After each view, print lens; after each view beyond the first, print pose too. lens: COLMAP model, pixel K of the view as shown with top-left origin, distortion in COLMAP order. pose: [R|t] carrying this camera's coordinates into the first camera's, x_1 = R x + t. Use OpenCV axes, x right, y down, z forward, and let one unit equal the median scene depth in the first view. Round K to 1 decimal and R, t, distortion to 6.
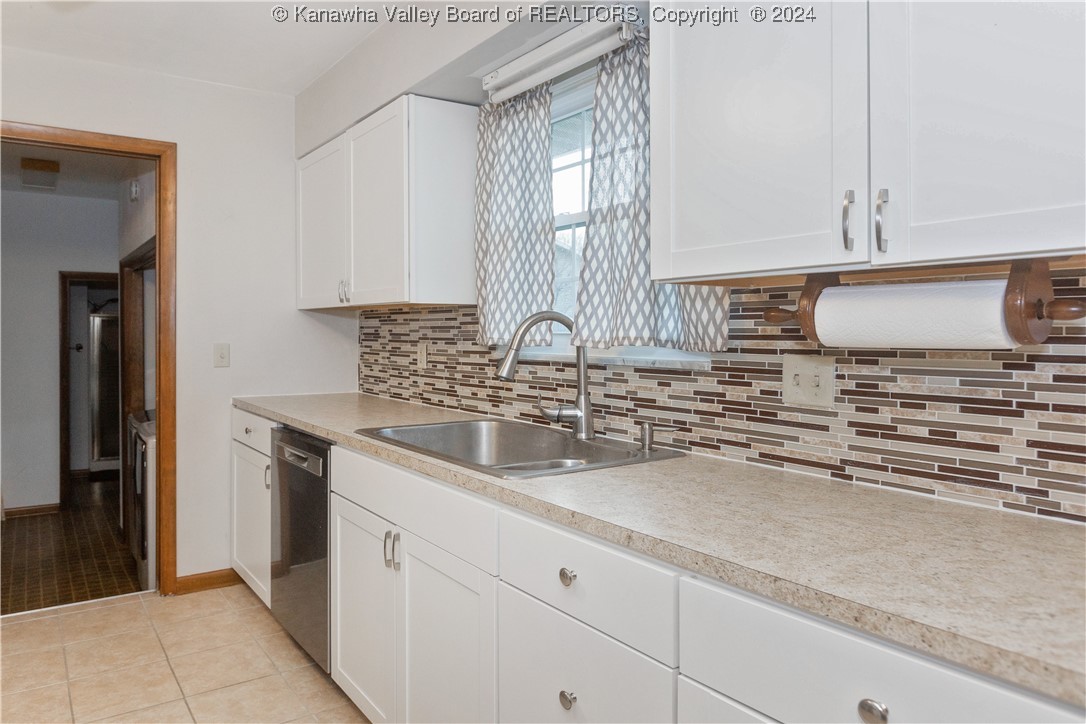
lens RADIAL K [[645.3, 0, 544.7], [0, 645.3, 354.3], [0, 0, 1]] dist [0.044944, 0.000772]
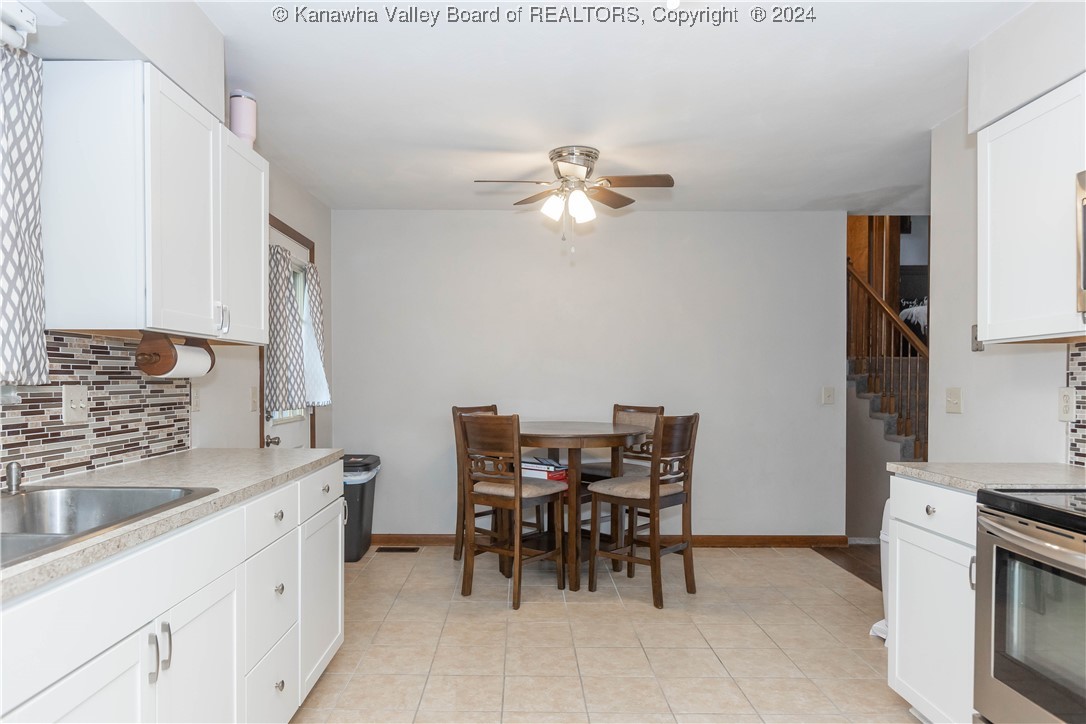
lens RADIAL K [[689.3, 0, 543.3], [0, 689.3, 364.3], [0, 0, 1]] dist [0.000068, 0.000036]
pose [[-0.770618, -0.007736, 0.637251, -1.302749], [-0.003733, 0.999964, 0.007624, -0.059078], [-0.637287, 0.003497, -0.770619, 1.543595]]
